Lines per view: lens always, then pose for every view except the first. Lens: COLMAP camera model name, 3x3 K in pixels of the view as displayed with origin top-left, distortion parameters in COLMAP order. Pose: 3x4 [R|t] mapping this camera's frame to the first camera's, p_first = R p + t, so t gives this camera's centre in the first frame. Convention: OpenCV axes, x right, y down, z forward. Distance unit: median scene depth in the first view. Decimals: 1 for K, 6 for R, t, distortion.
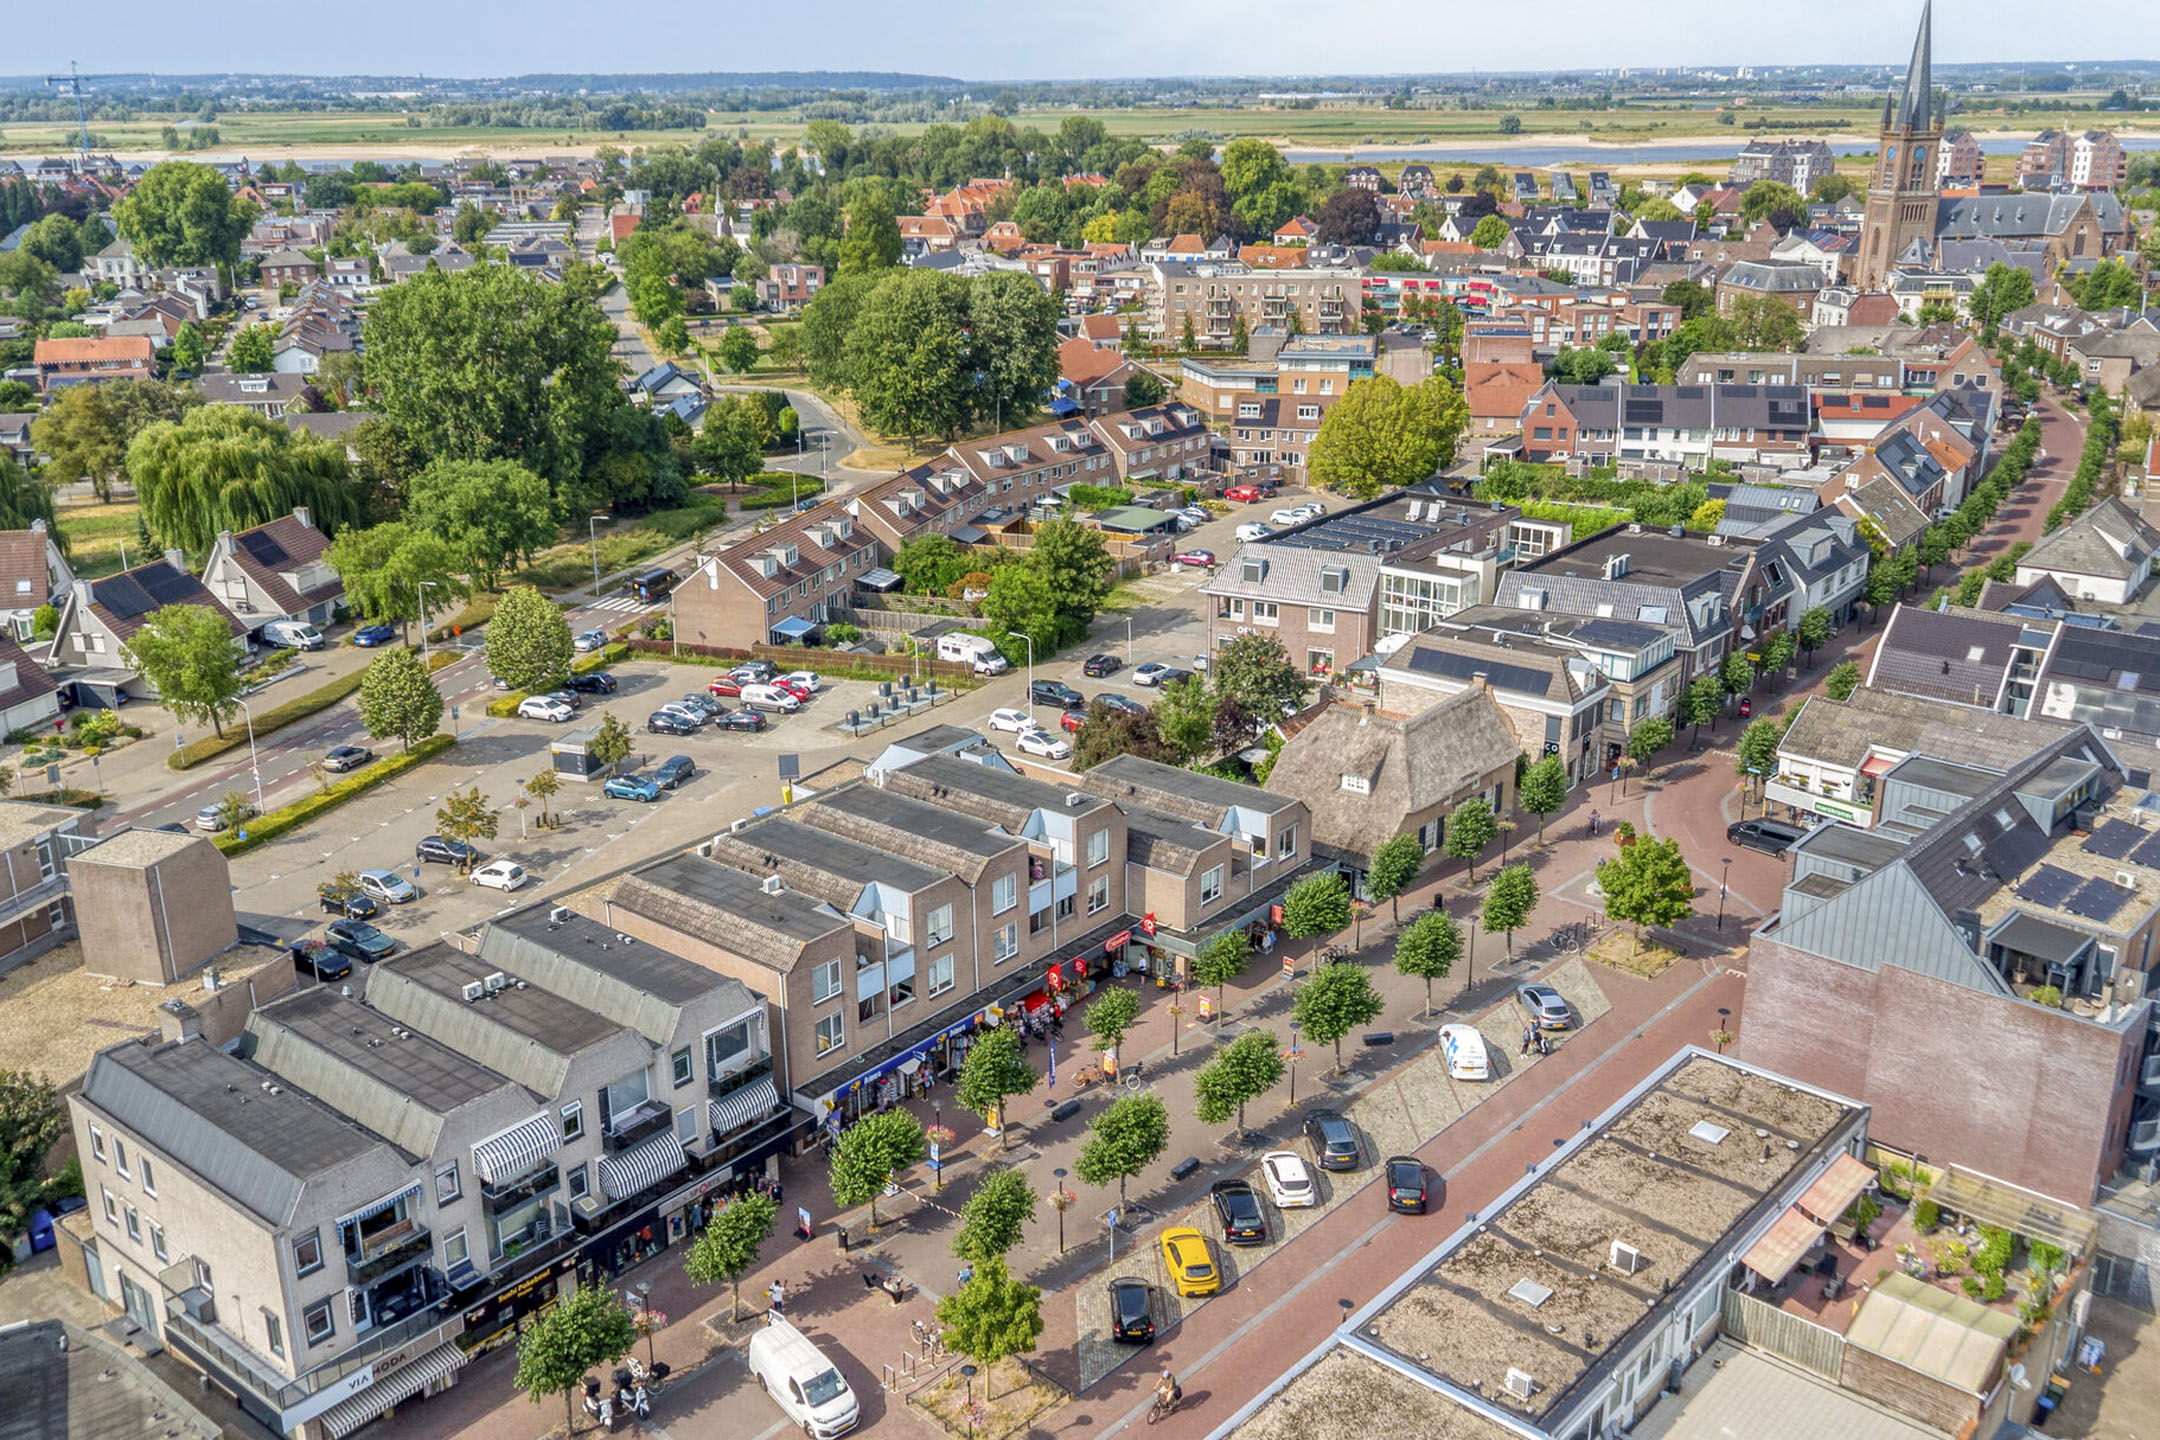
lens RADIAL K [[1881.6, 0, 1080.0], [0, 1881.6, 720.0], [0, 0, 1]] dist [0.040375, -0.043861]
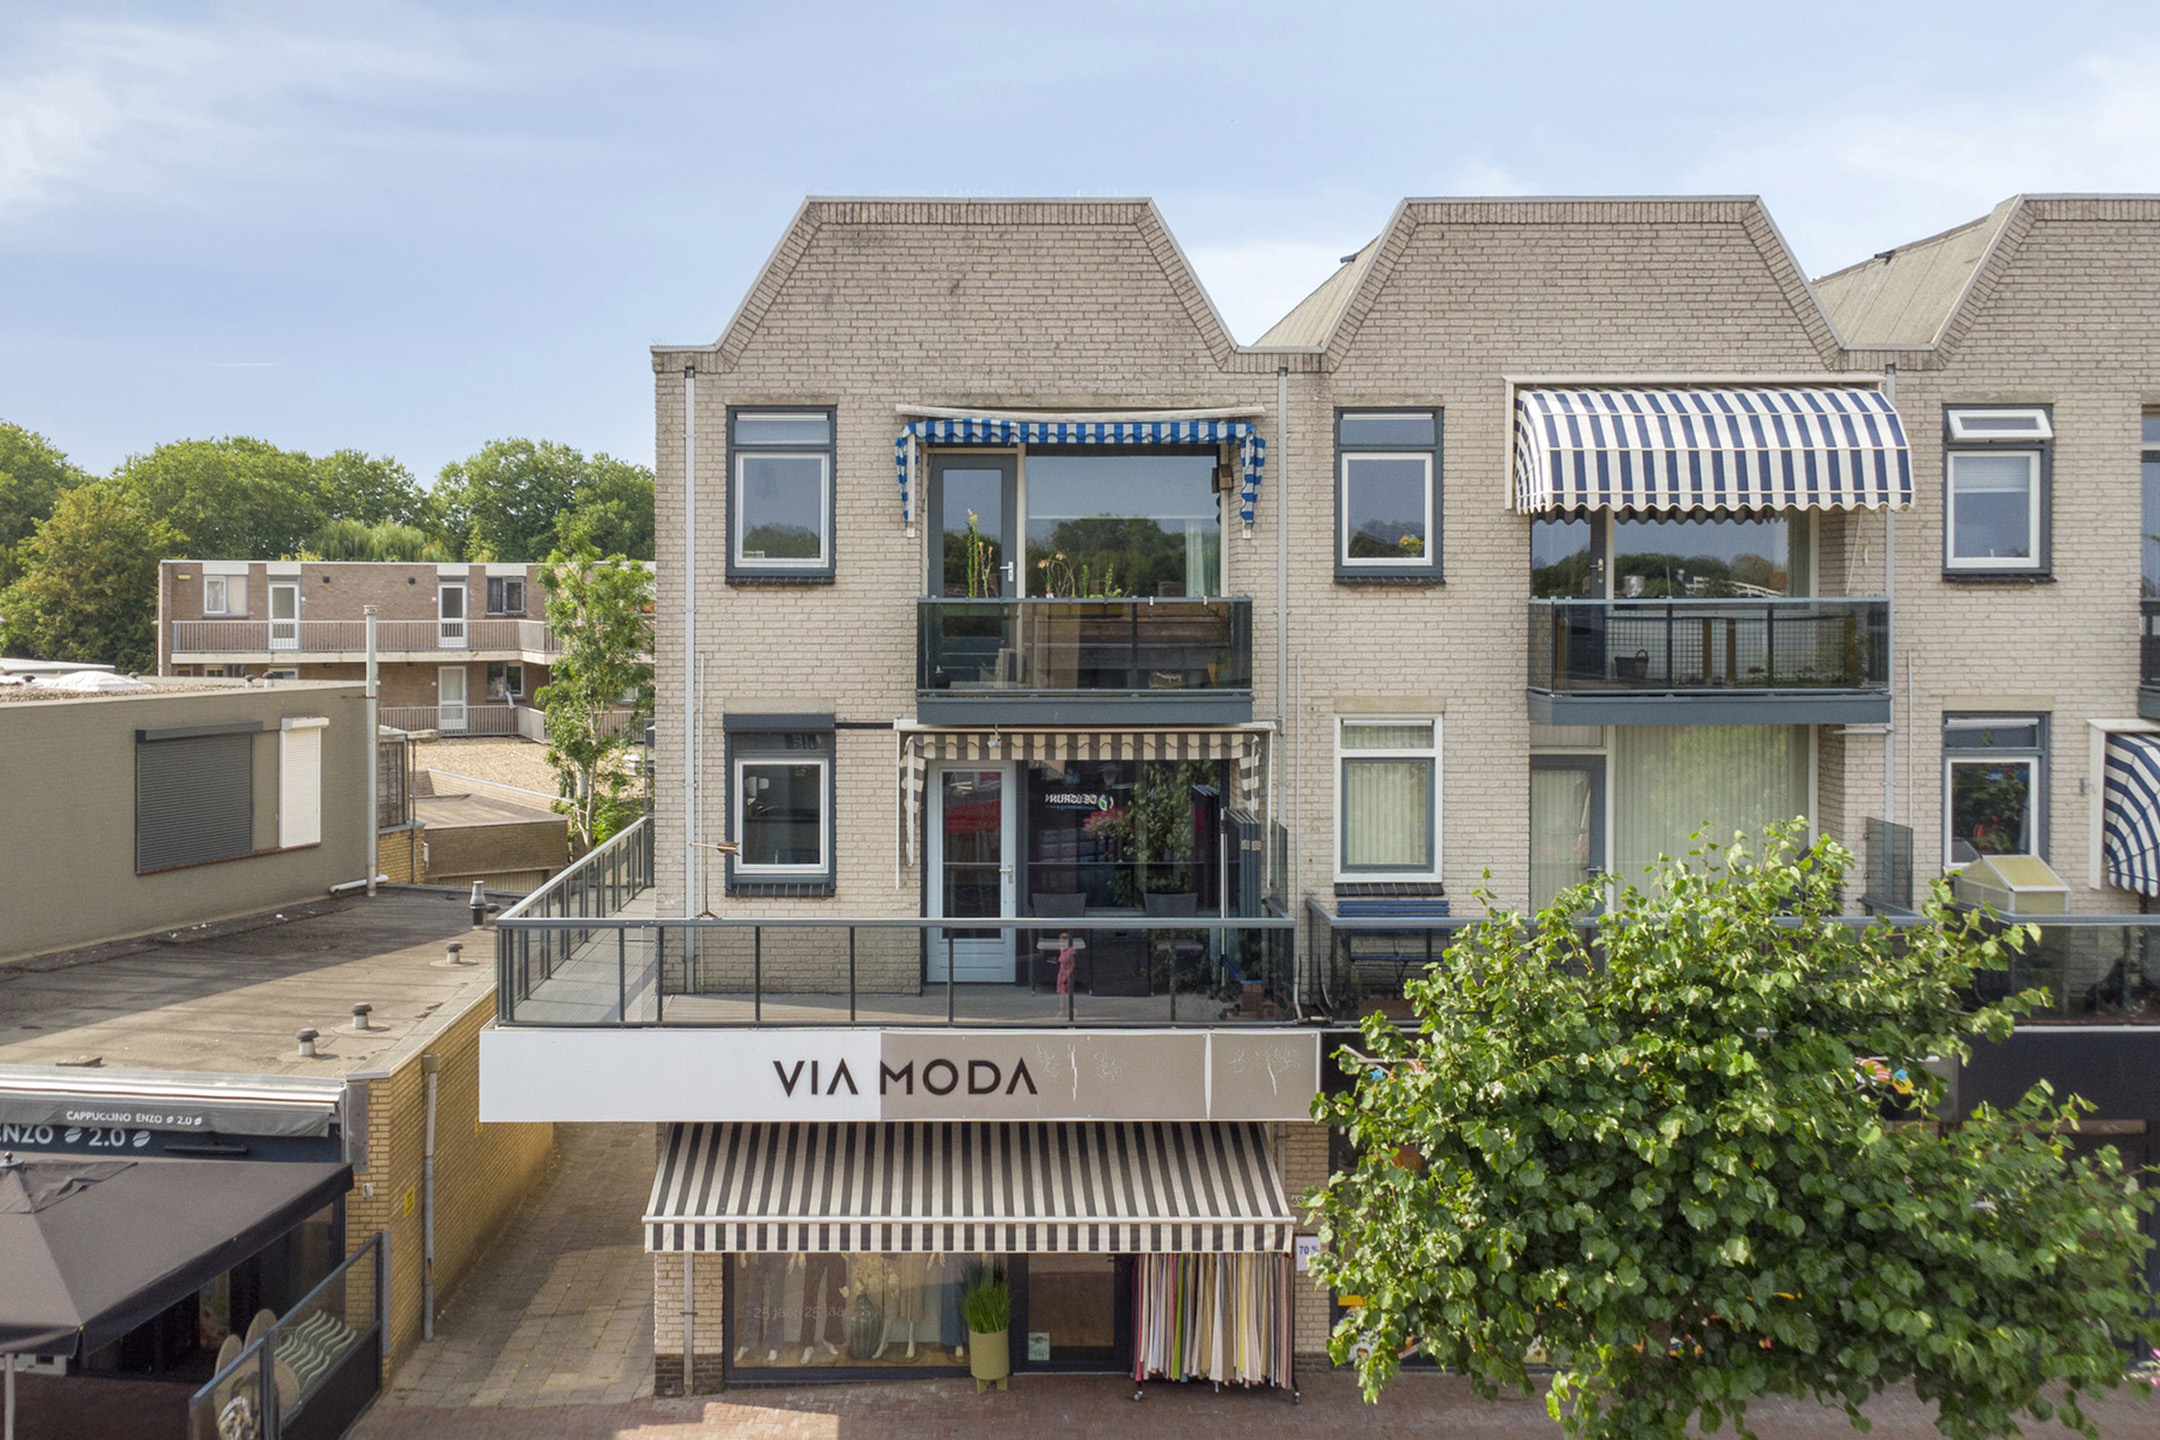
lens RADIAL K [[1912.2, 0, 968.5], [0, 1912.2, 616.1], [0, 0, 1]] dist [0.029973, -0.003696]
pose [[0.634605, 0.005292, -0.772819, -0.174891], [-0.247782, 0.948581, -0.196972, 0.321398], [0.732039, 0.316490, 0.603285, 0.811456]]
